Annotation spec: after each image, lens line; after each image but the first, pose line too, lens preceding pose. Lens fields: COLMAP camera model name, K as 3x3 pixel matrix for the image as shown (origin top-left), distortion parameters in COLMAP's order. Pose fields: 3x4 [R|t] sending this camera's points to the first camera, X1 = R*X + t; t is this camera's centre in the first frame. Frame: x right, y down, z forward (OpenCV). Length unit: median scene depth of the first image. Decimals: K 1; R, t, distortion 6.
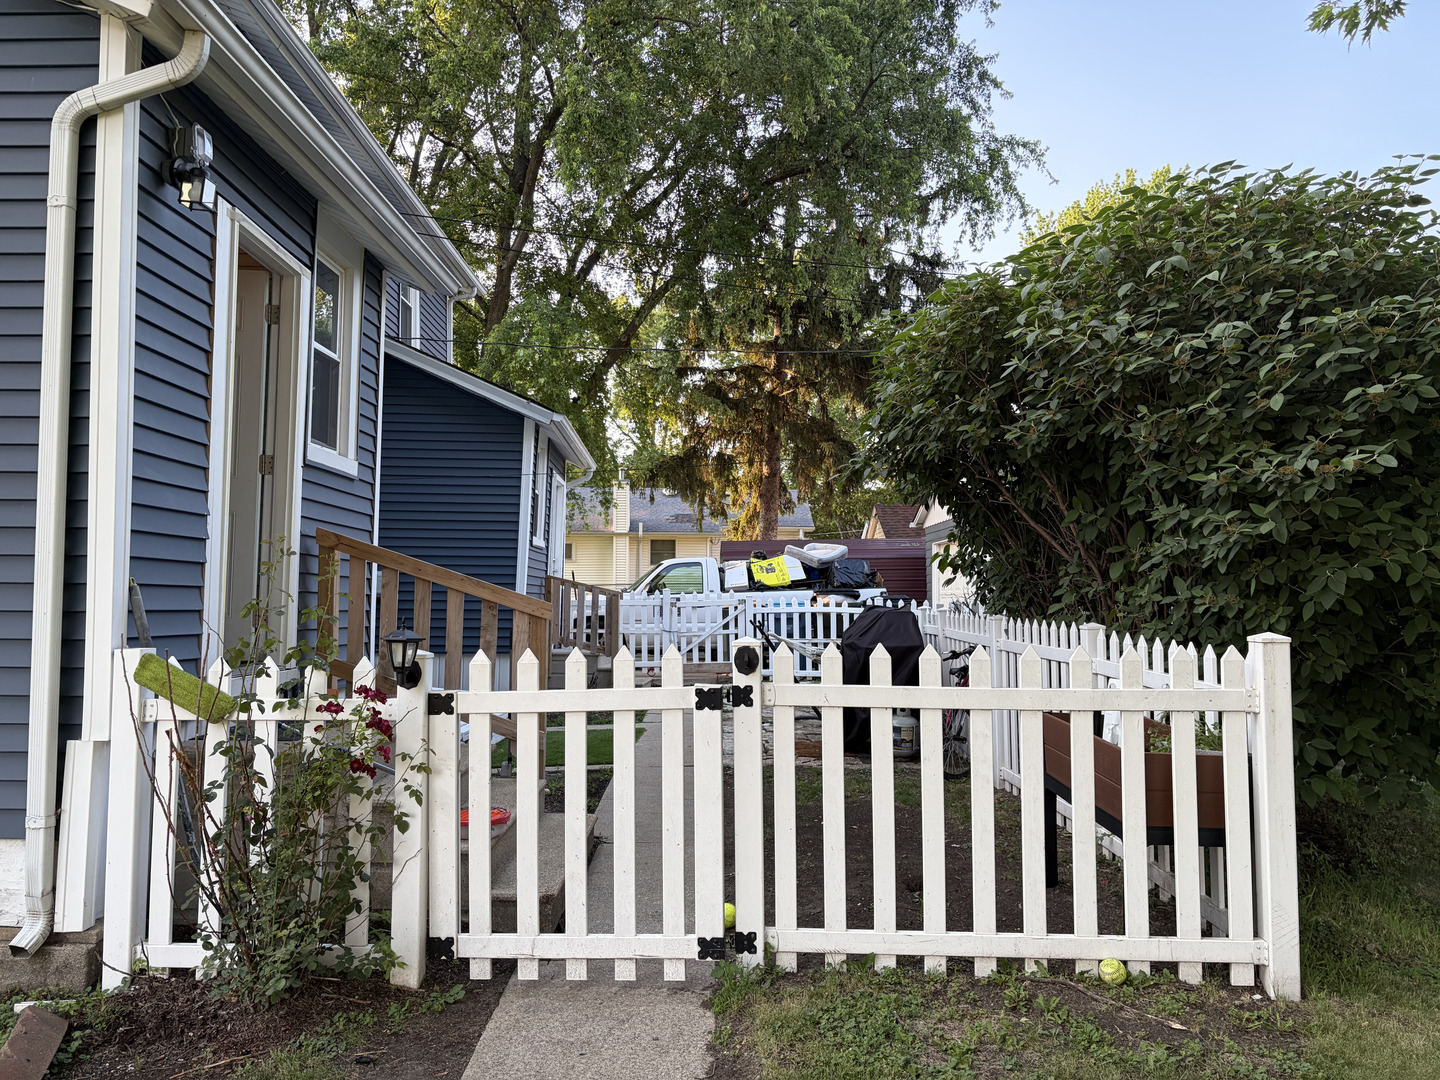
lens RADIAL K [[1083.8, 0, 727.8], [0, 1083.8, 540.0], [0, 0, 1]] dist [0.011510, 0.004882]
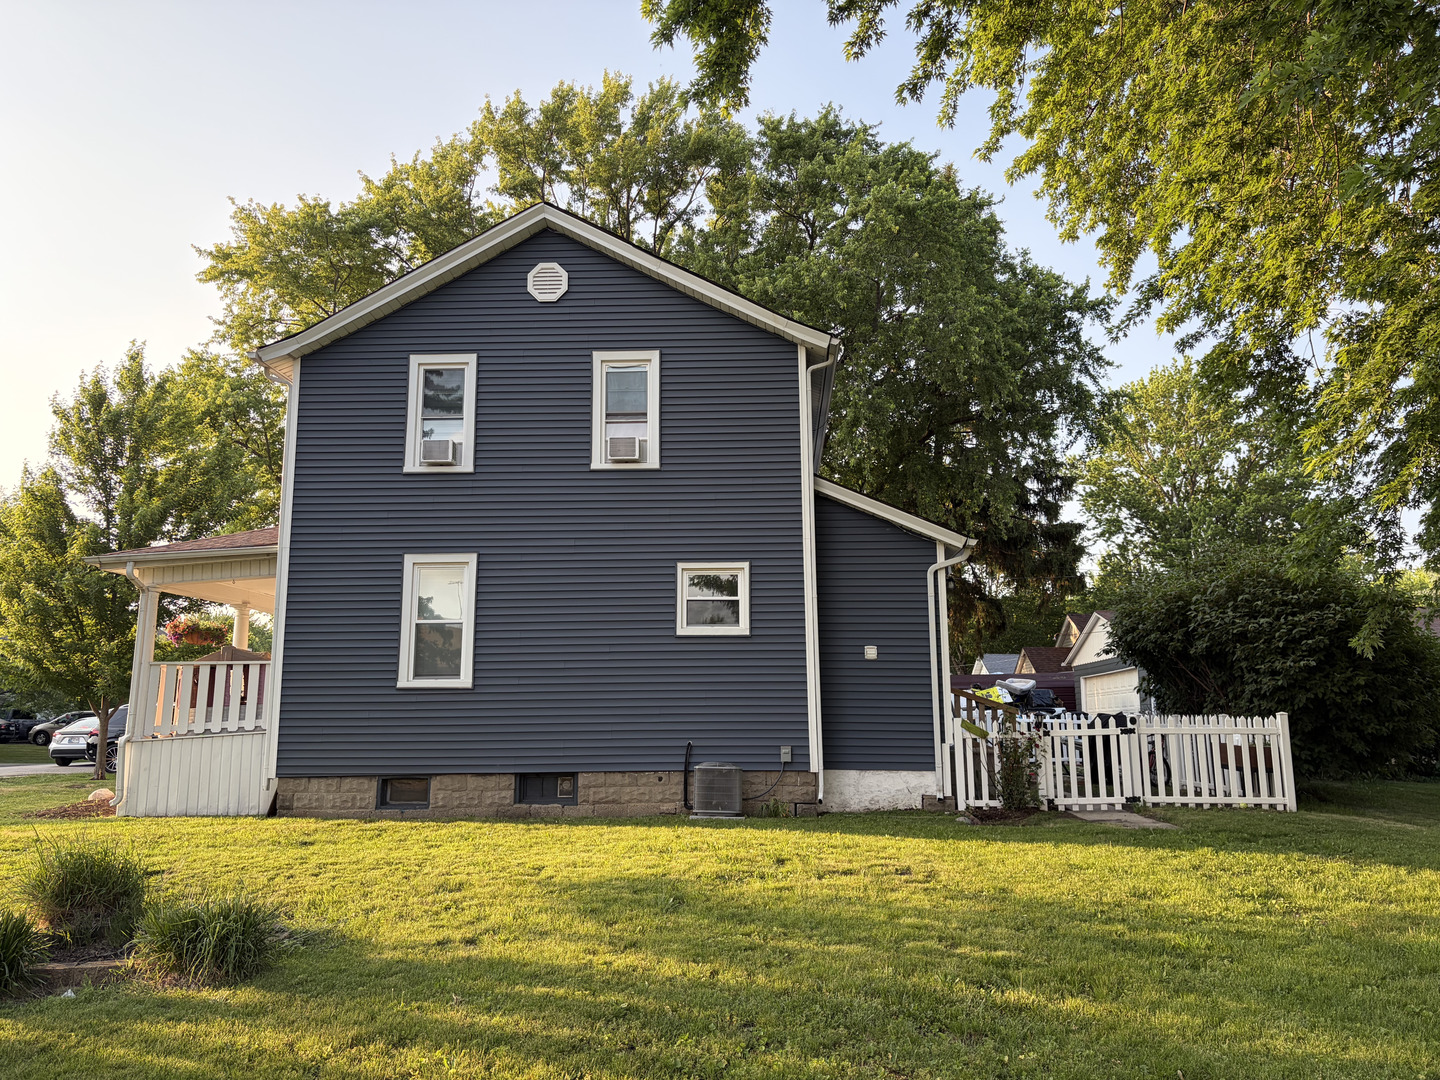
lens RADIAL K [[1083.8, 0, 710.4], [0, 1083.8, 538.1], [0, 0, 1]] dist [0.011510, 0.004882]
pose [[0.997770, -0.016135, -0.064773, -1.058027], [0.008394, 0.992972, -0.118051, -0.072373], [0.066223, 0.117244, 0.990893, -2.549074]]
